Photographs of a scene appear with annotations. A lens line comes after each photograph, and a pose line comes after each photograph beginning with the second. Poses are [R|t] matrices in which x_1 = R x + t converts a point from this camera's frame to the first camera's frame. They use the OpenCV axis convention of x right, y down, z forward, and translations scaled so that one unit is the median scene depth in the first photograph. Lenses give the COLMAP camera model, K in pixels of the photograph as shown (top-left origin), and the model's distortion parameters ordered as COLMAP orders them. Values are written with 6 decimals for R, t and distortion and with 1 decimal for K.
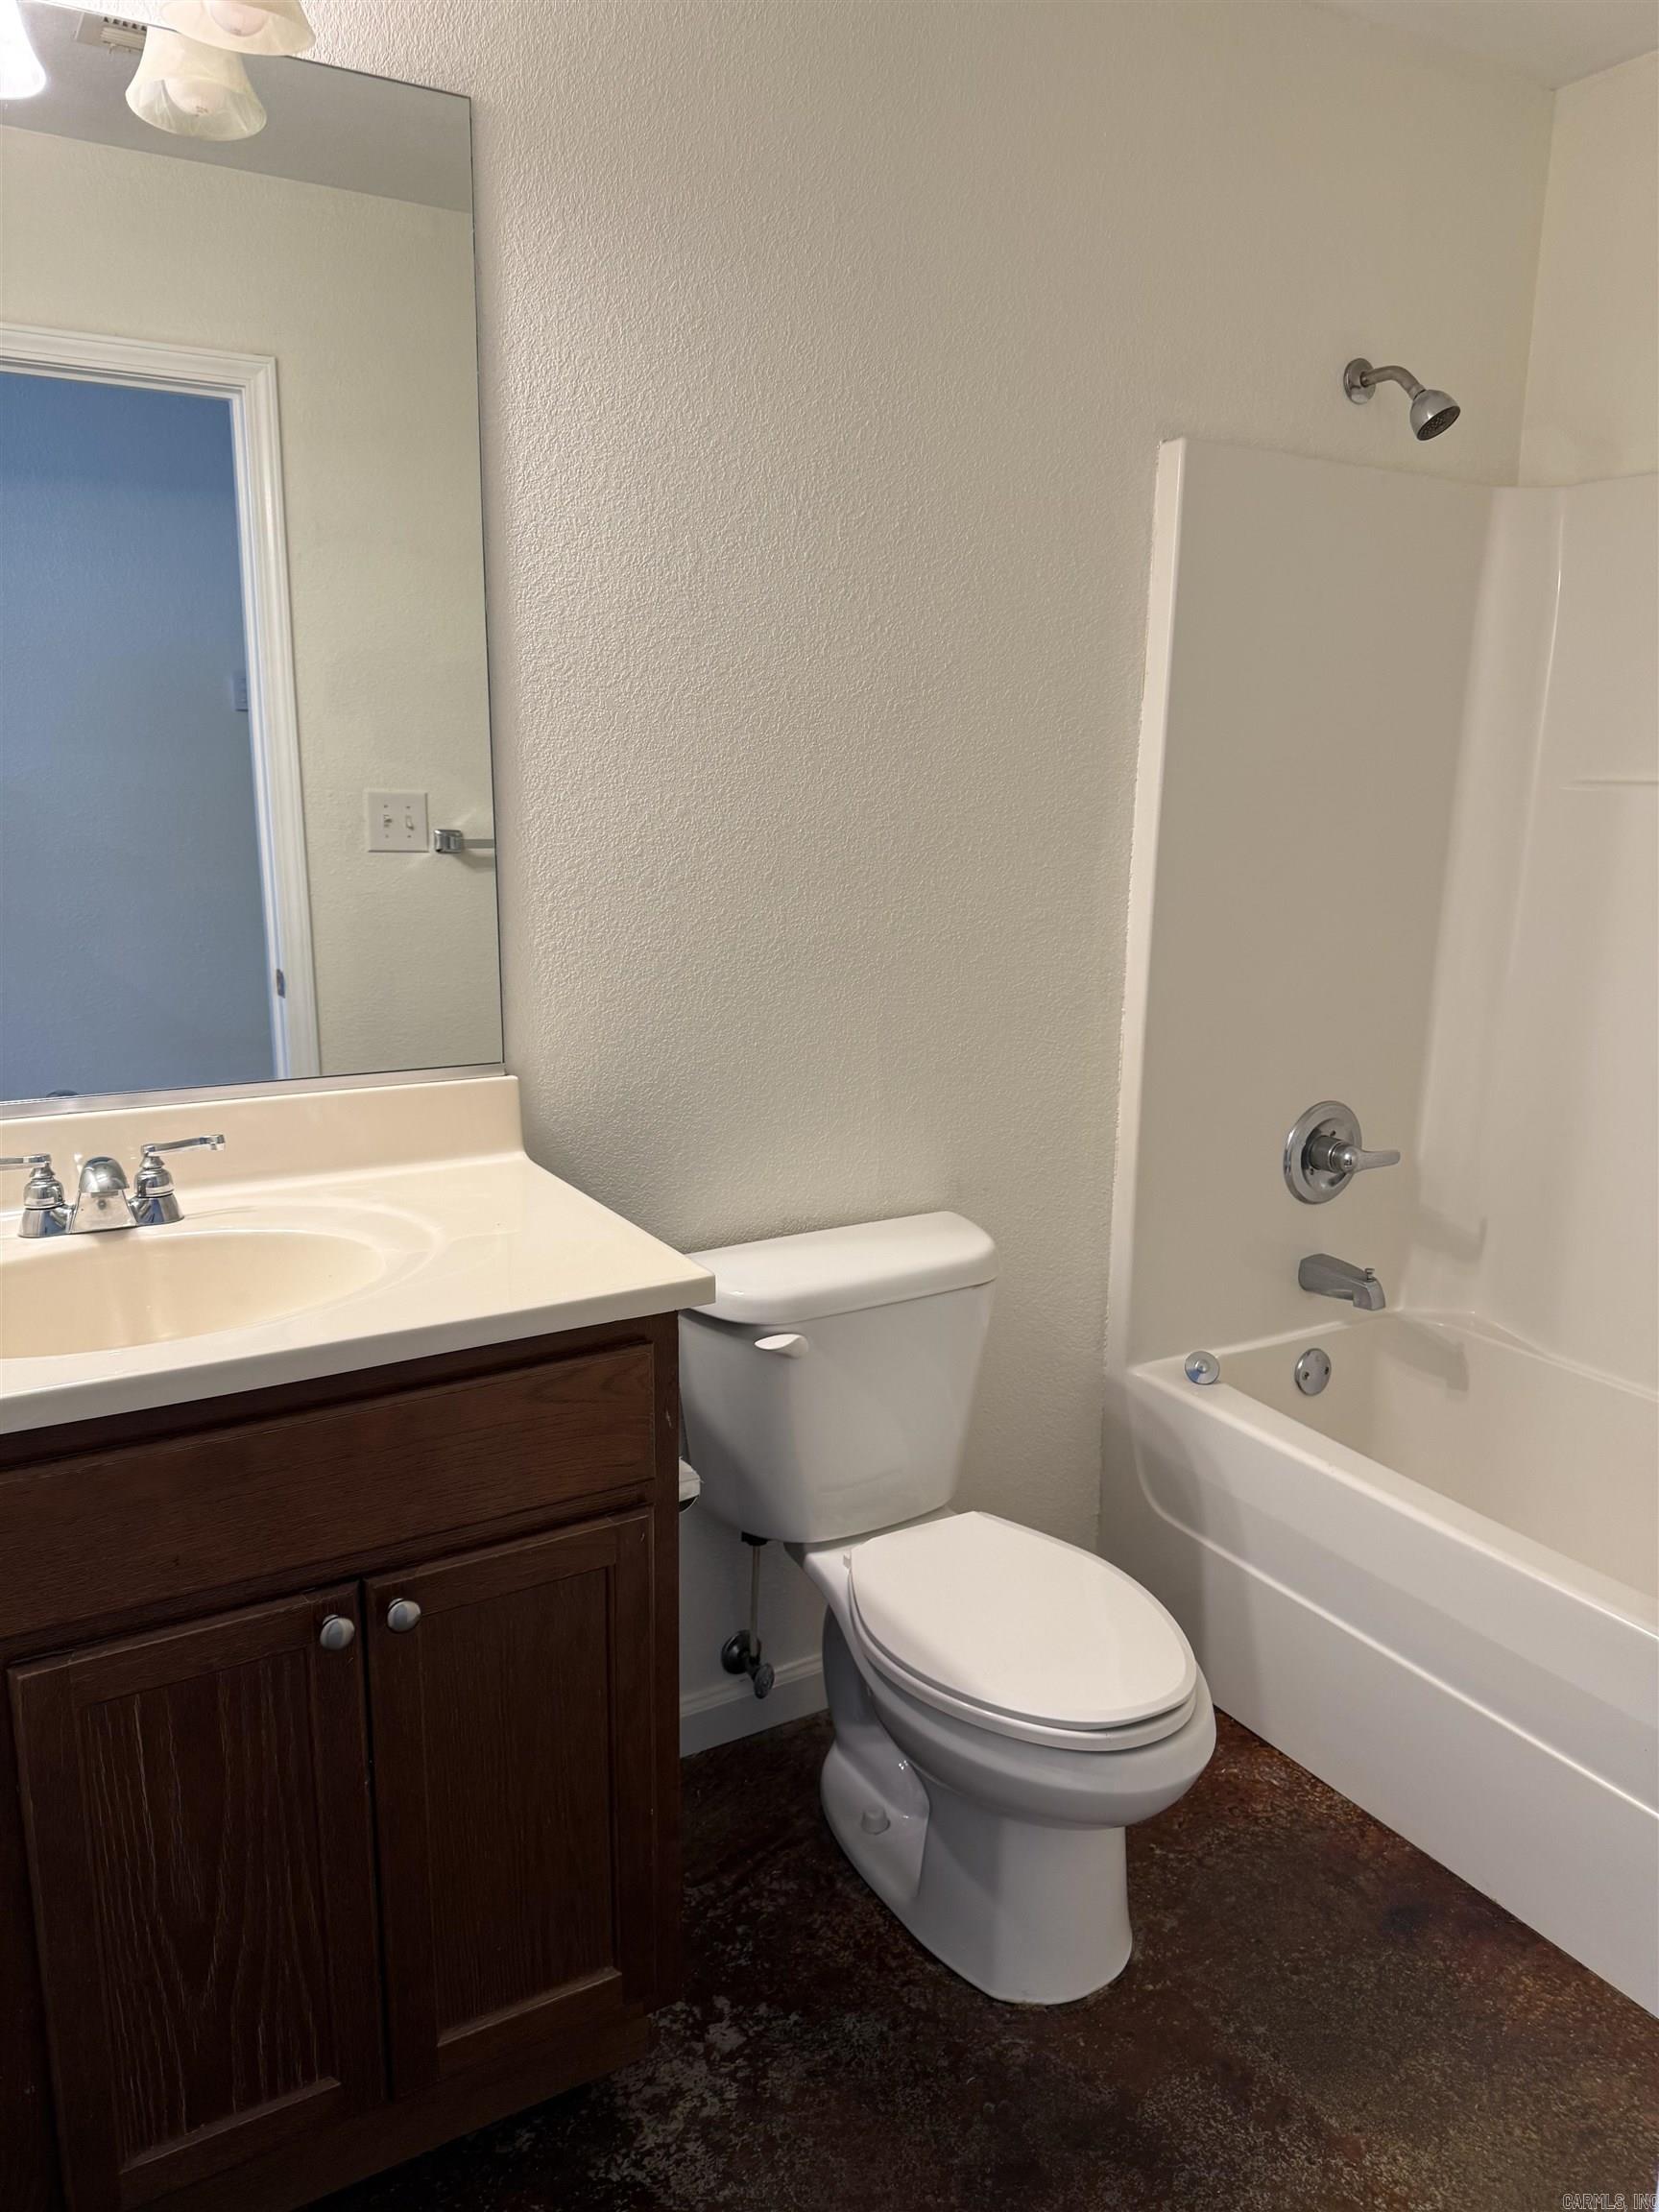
lens RADIAL K [[1535.9, 0, 829.5], [0, 1535.9, 1106.0], [0, 0, 1]] dist [0.035402, -0.065849]
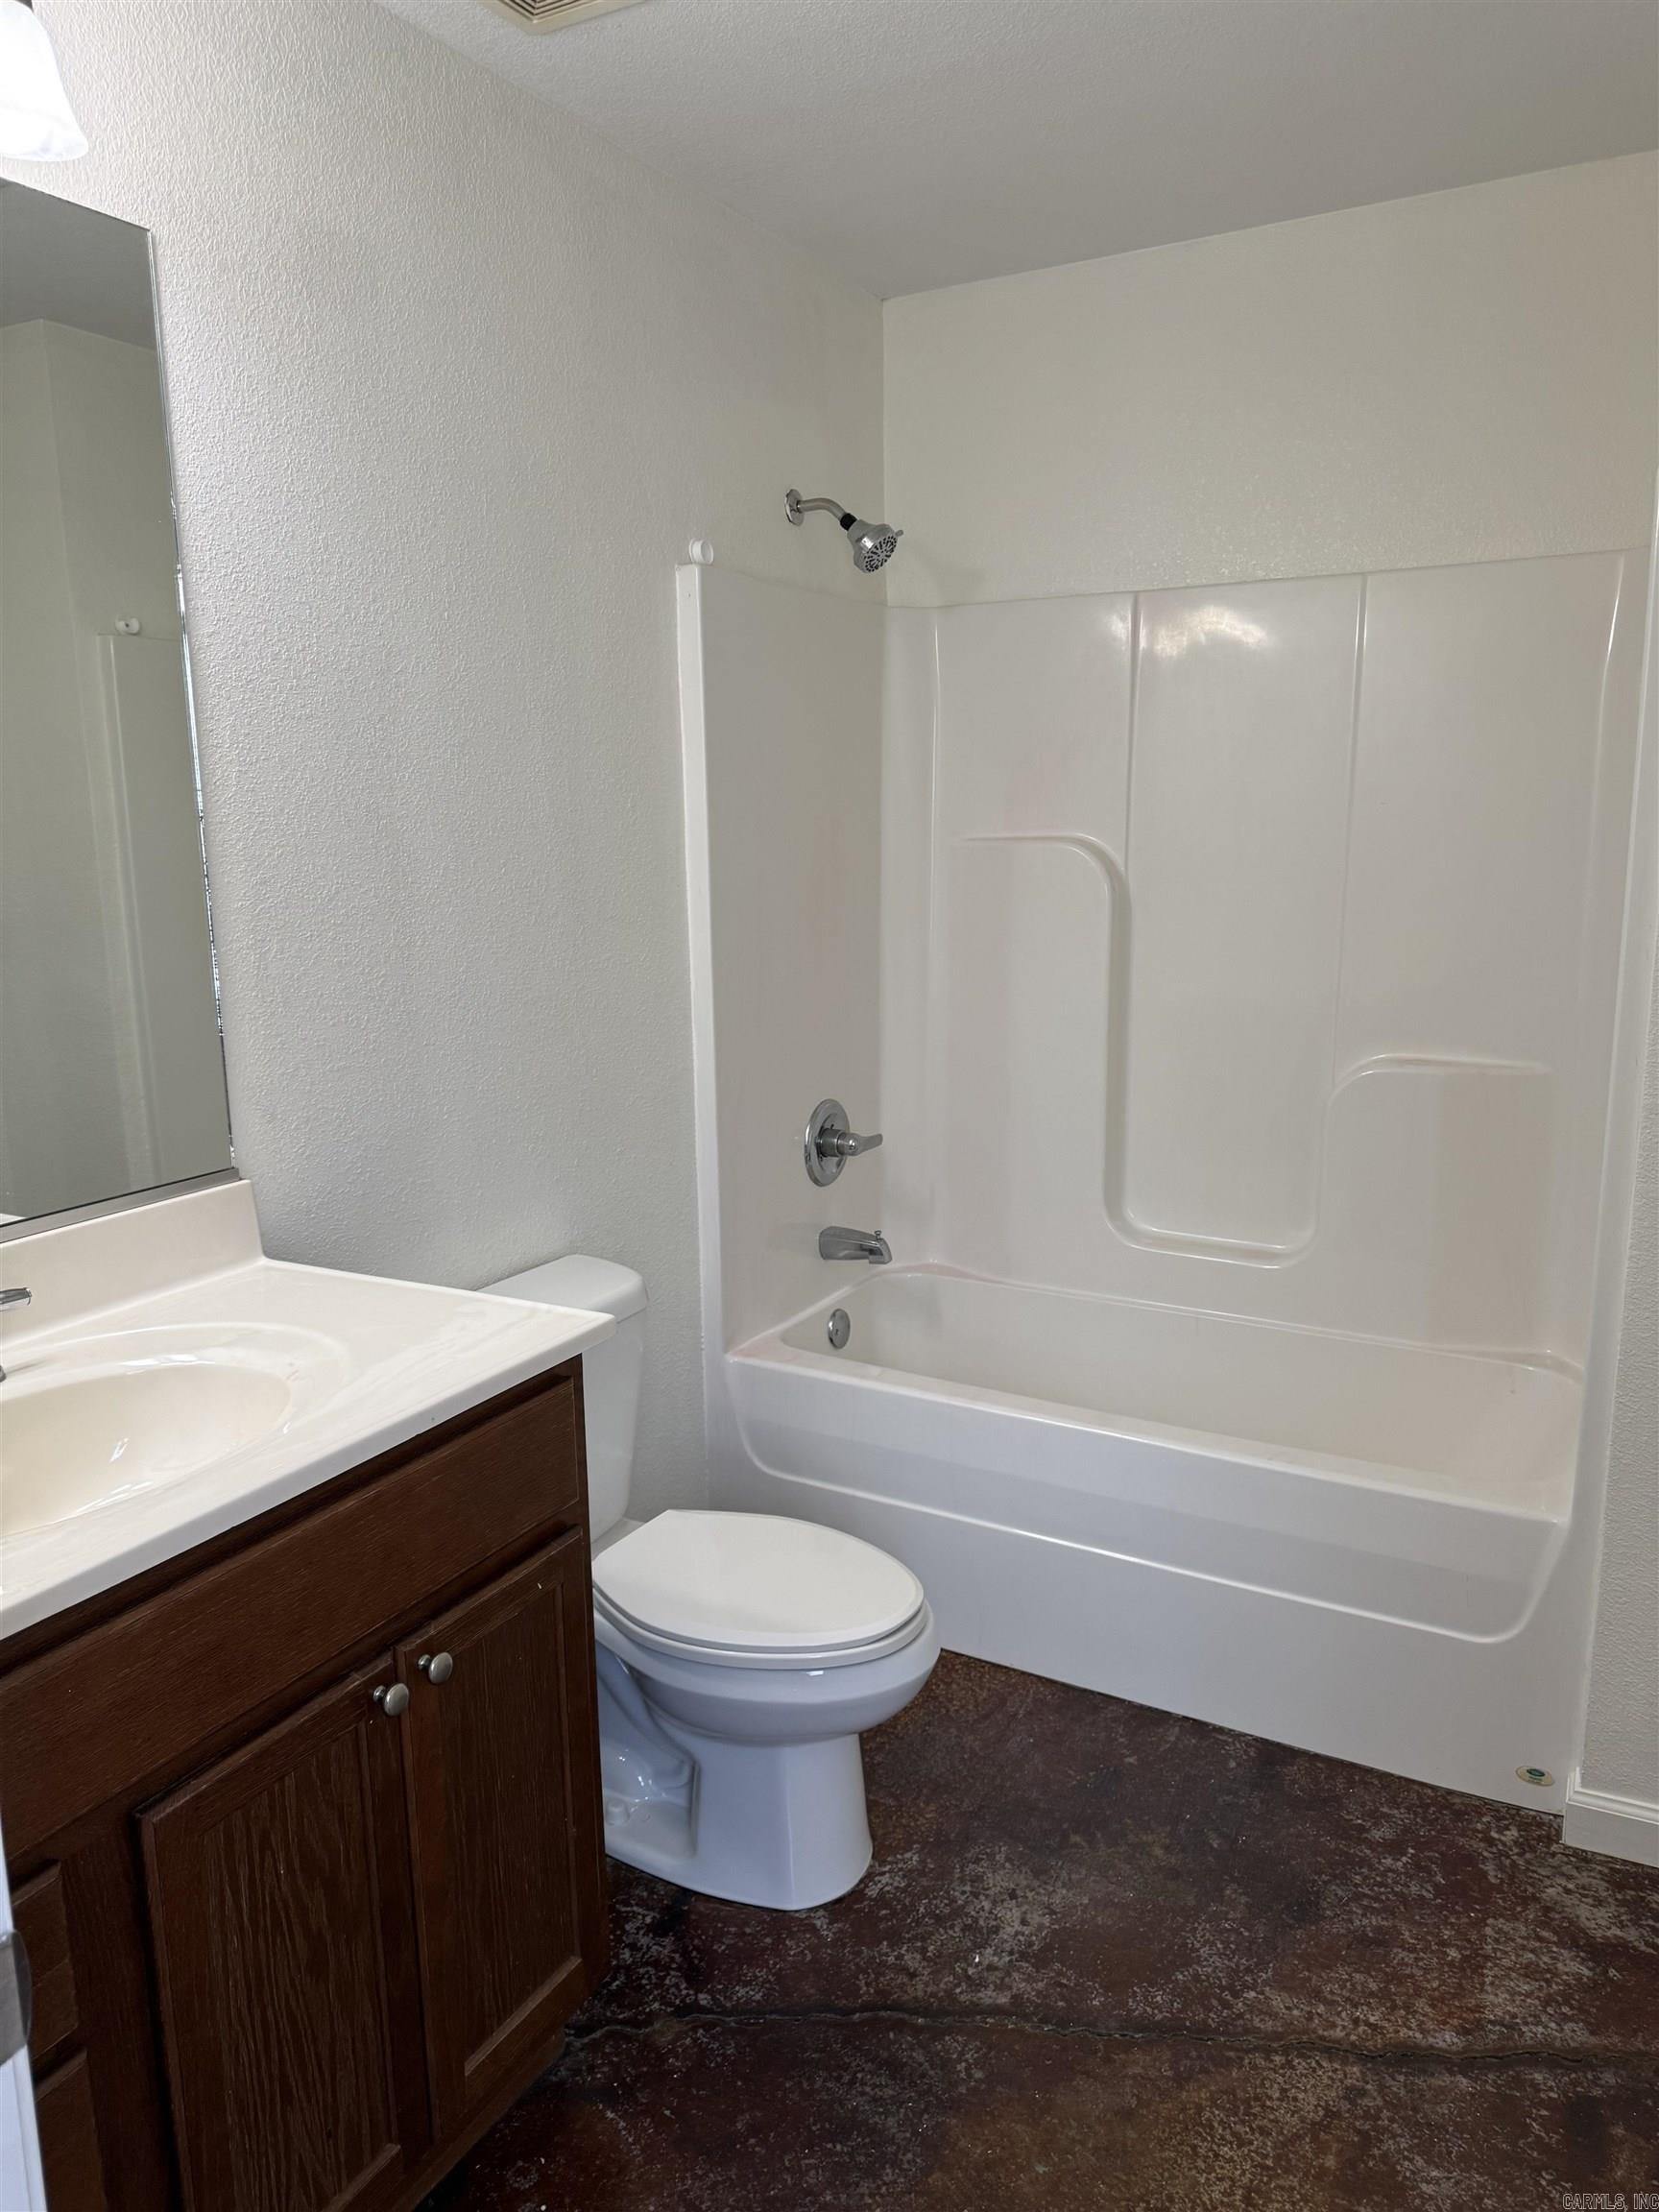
lens RADIAL K [[1535.9, 0, 829.5], [0, 1535.9, 1106.0], [0, 0, 1]] dist [0.035402, -0.065849]
pose [[0.872110, -0.145579, 0.467151, -0.233369], [0.155919, 0.987629, 0.016695, -0.017265], [-0.463802, 0.058278, 0.884020, -0.053575]]
